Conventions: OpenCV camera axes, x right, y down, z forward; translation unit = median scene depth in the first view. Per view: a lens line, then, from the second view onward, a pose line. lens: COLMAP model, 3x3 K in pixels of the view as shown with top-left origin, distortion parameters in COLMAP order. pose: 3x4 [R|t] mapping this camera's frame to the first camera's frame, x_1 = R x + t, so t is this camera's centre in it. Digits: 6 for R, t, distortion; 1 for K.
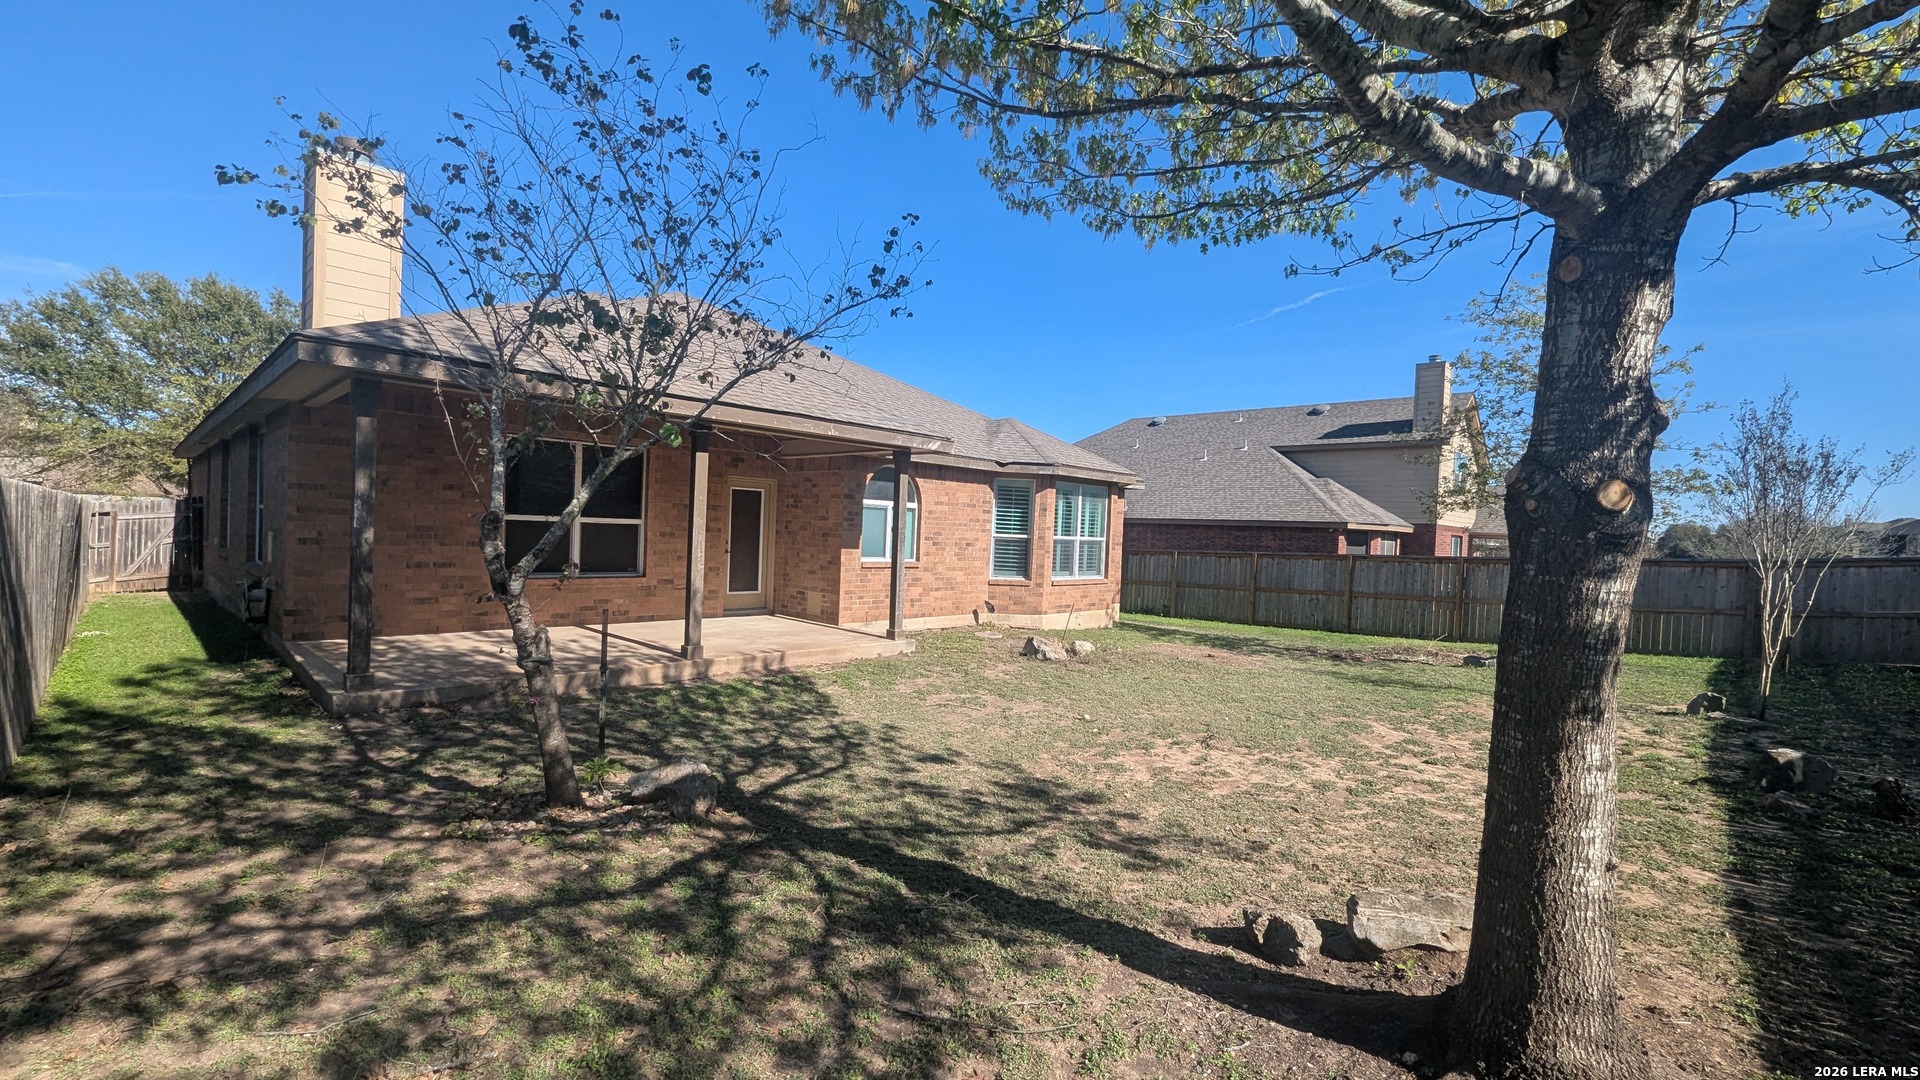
lens RADIAL K [[794.6, 0, 964.7], [0, 794.6, 542.7], [0, 0, 1]] dist [0.000920, 0.000300]
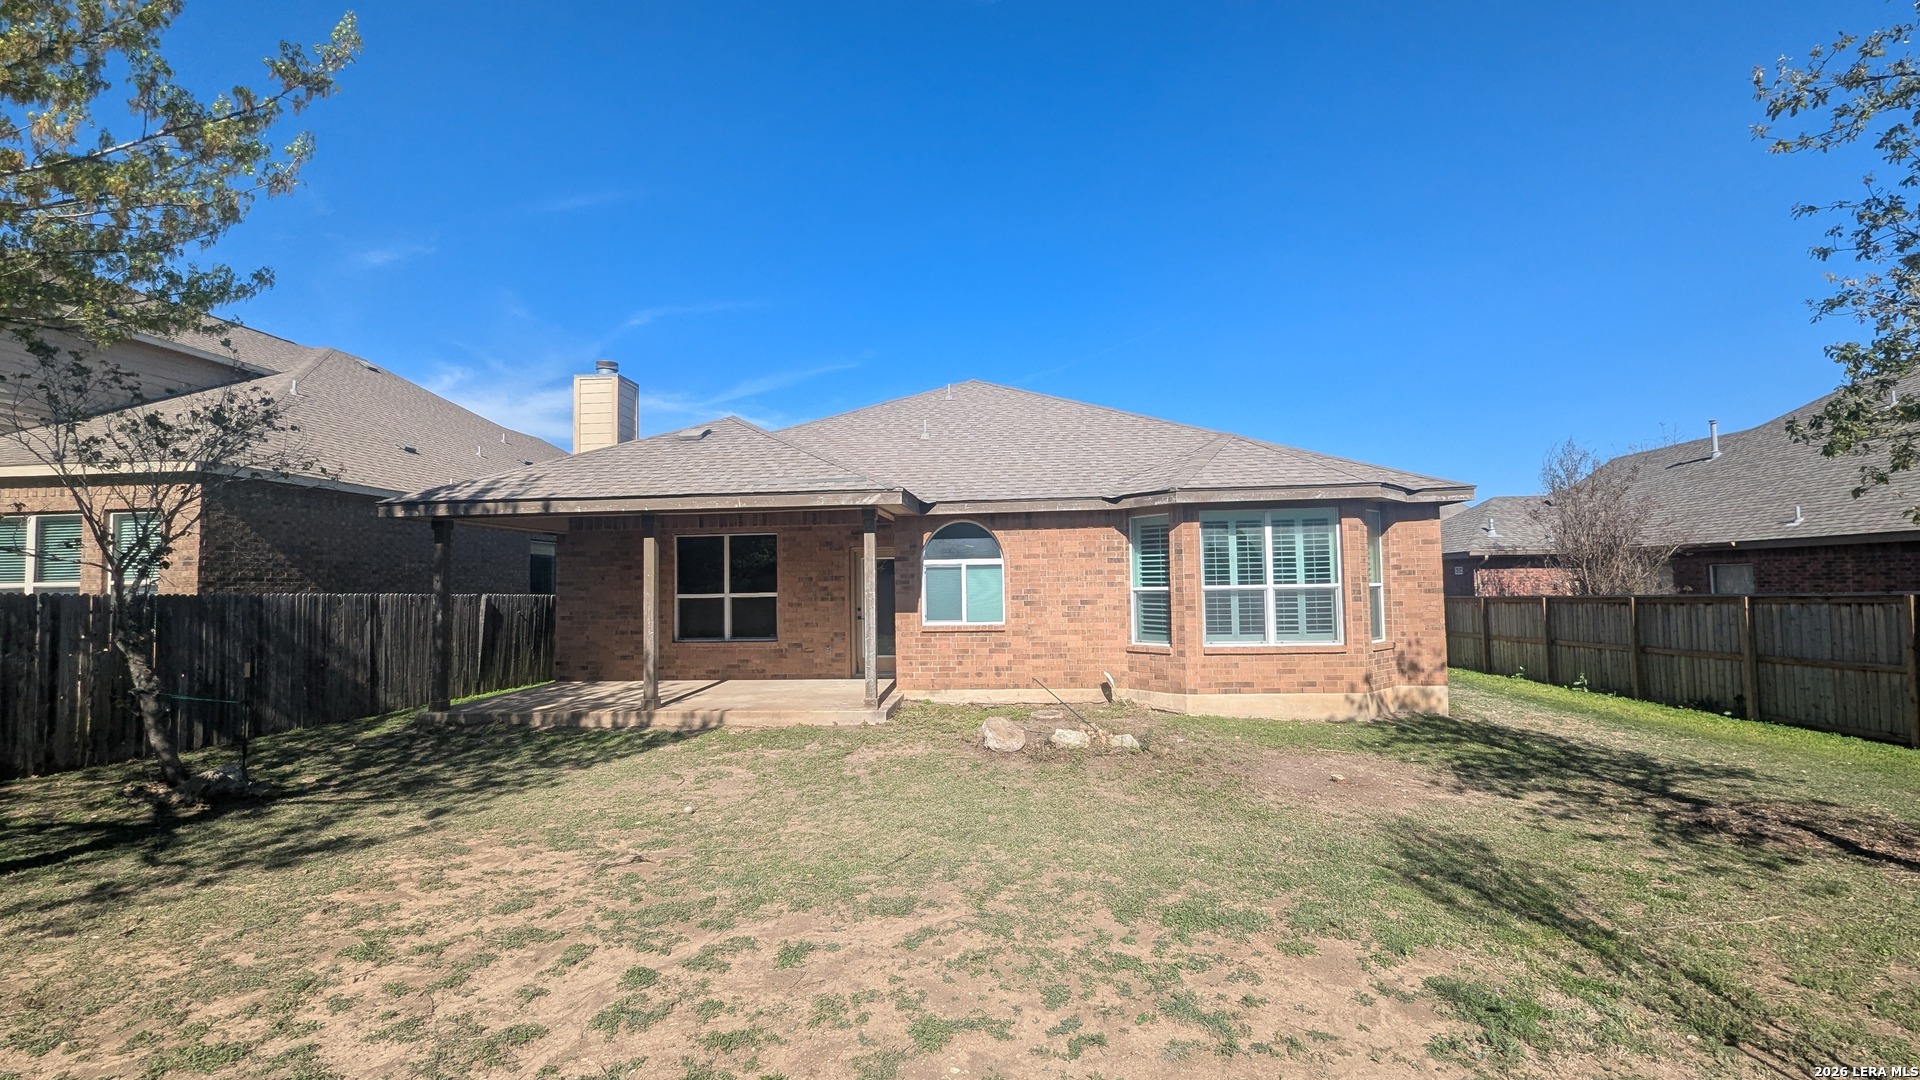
lens RADIAL K [[794.6, 0, 964.7], [0, 794.6, 542.7], [0, 0, 1]] dist [0.000920, 0.000300]
pose [[0.626144, -0.093943, -0.774027, 0.652064], [0.031778, 0.994965, -0.095052, 0.017231], [0.779059, 0.034919, 0.625977, 0.442626]]
